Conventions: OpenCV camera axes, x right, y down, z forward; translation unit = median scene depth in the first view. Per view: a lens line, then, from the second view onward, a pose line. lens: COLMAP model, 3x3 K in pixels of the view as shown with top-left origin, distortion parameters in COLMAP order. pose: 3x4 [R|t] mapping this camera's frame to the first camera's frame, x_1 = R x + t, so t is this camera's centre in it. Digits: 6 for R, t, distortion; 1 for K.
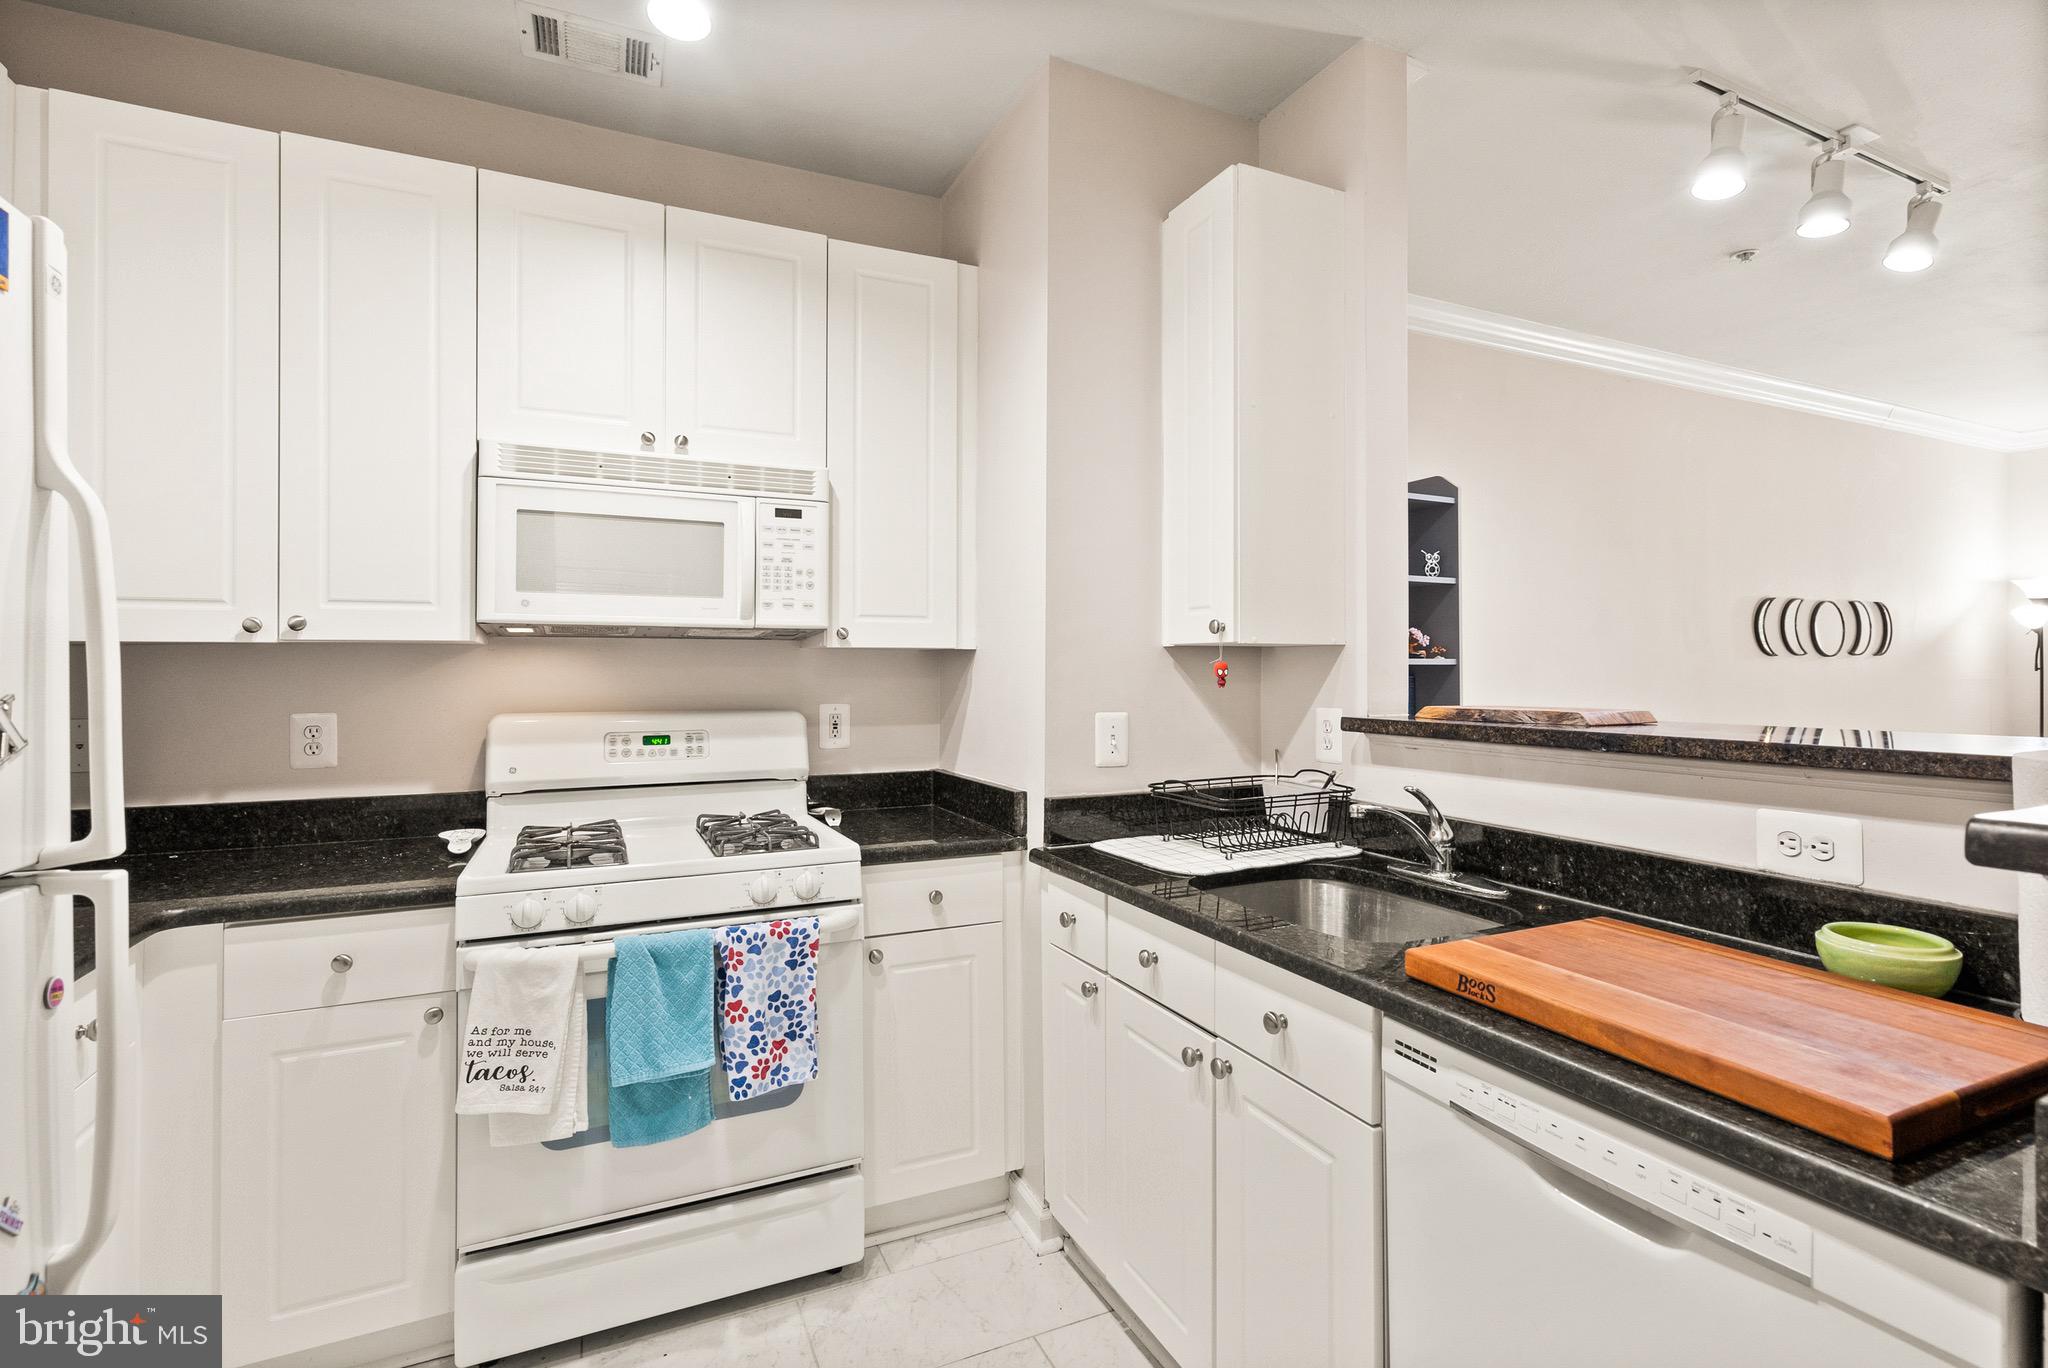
lens RADIAL K [[946.1, 0, 1022.8], [0, 946.1, 660.1], [0, 0, 1]] dist [-0.002654, 0.000240]
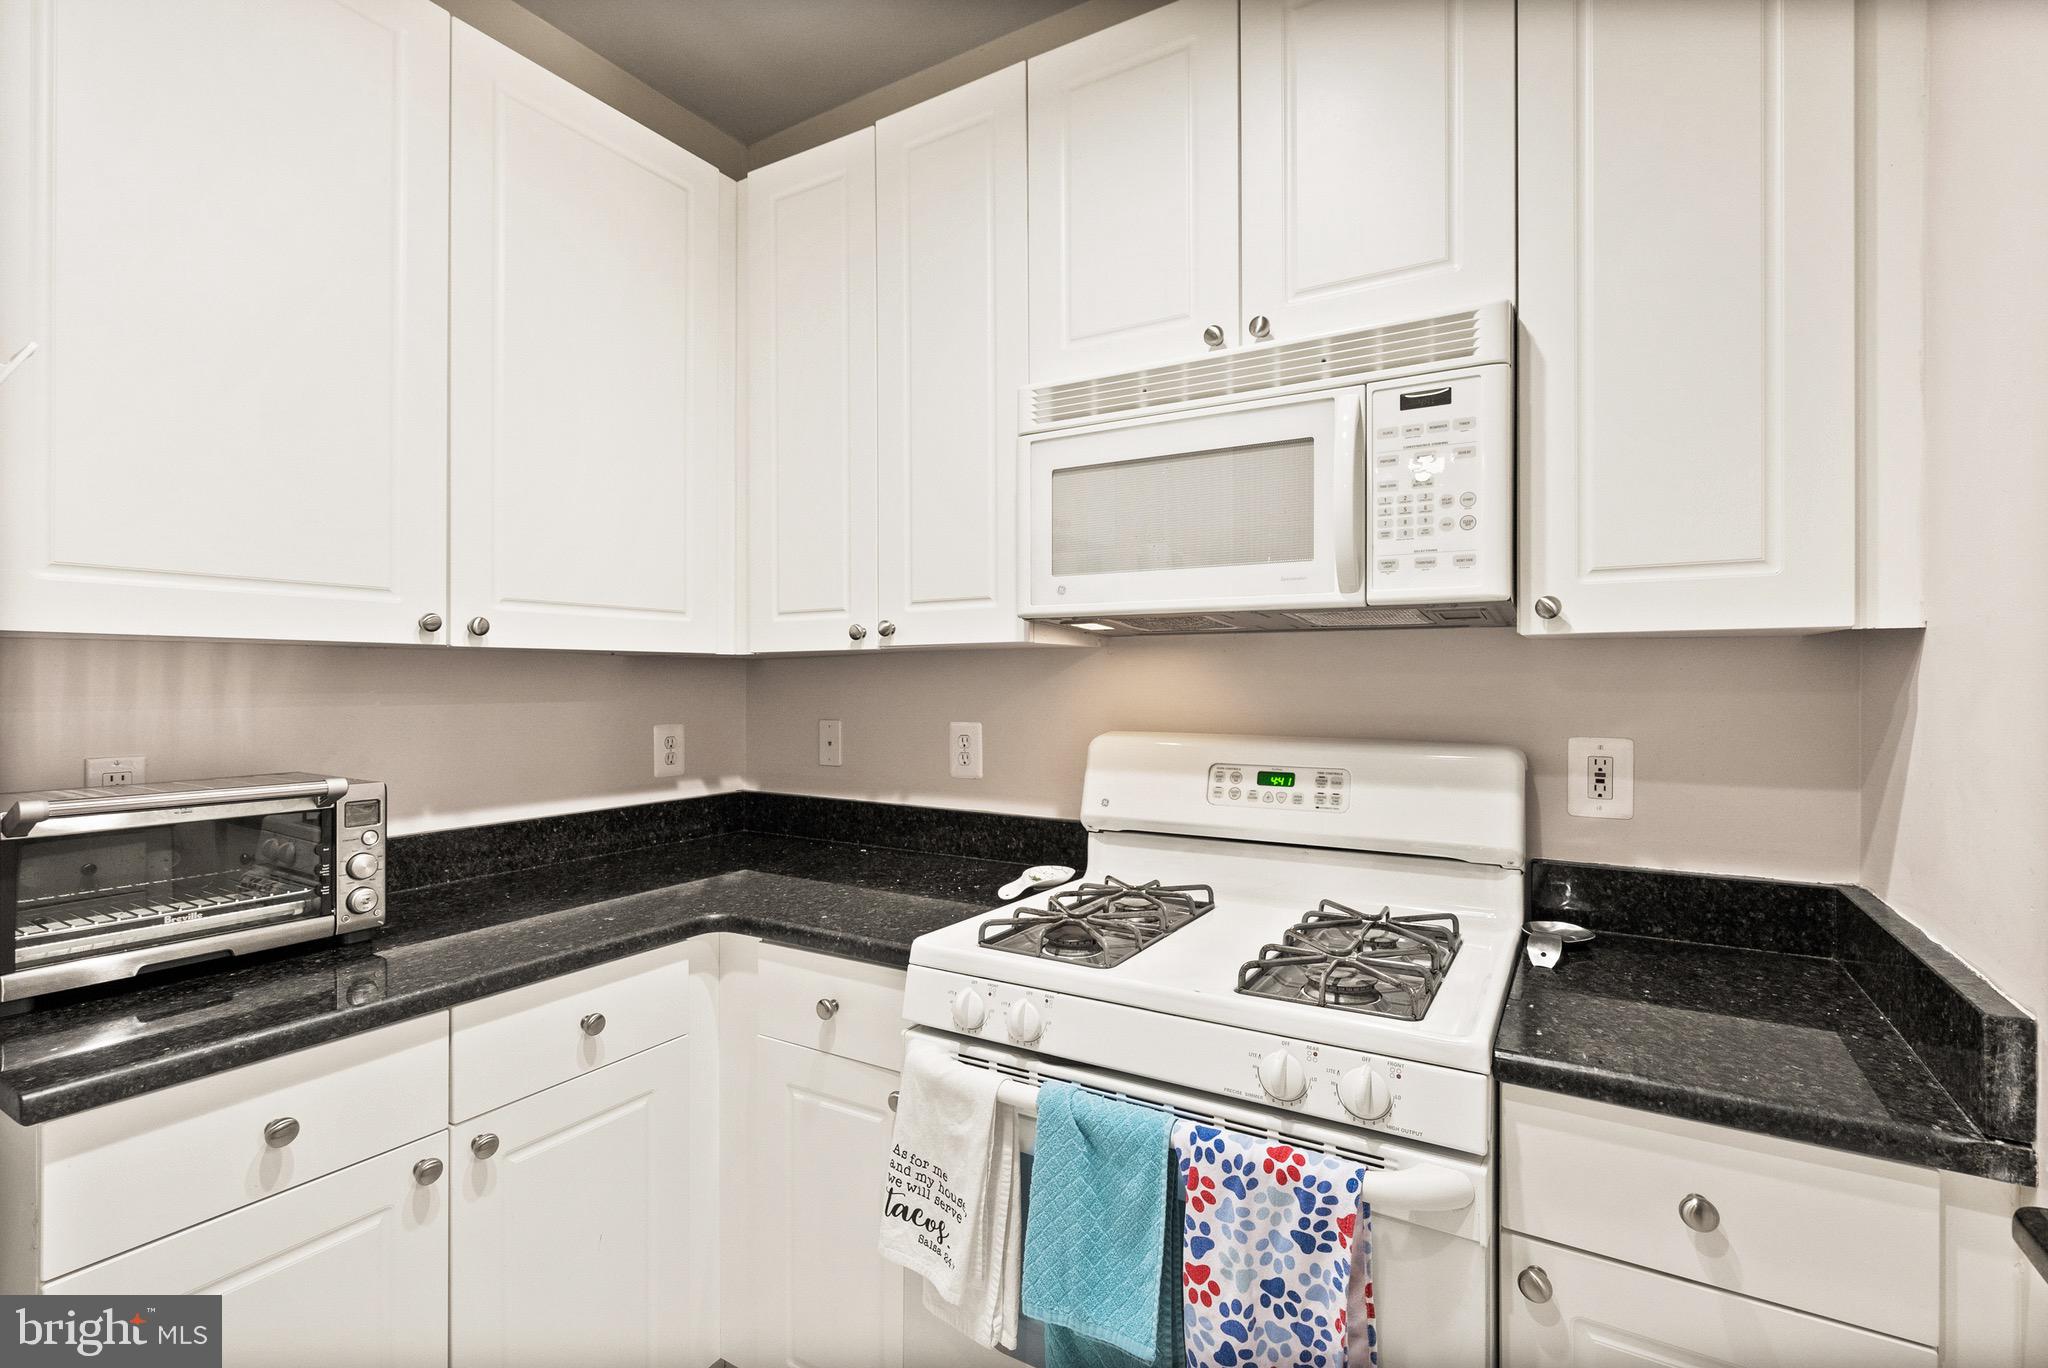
lens RADIAL K [[943.9, 0, 1024.0], [0, 943.9, 684.0], [0, 0, 1]] dist [0.001905, 0.000469]
pose [[0.568104, 0.004880, -0.822942, 0.093794], [0.009398, 0.999879, 0.012416, 0.006243], [0.822903, -0.014787, 0.567989, 0.570049]]
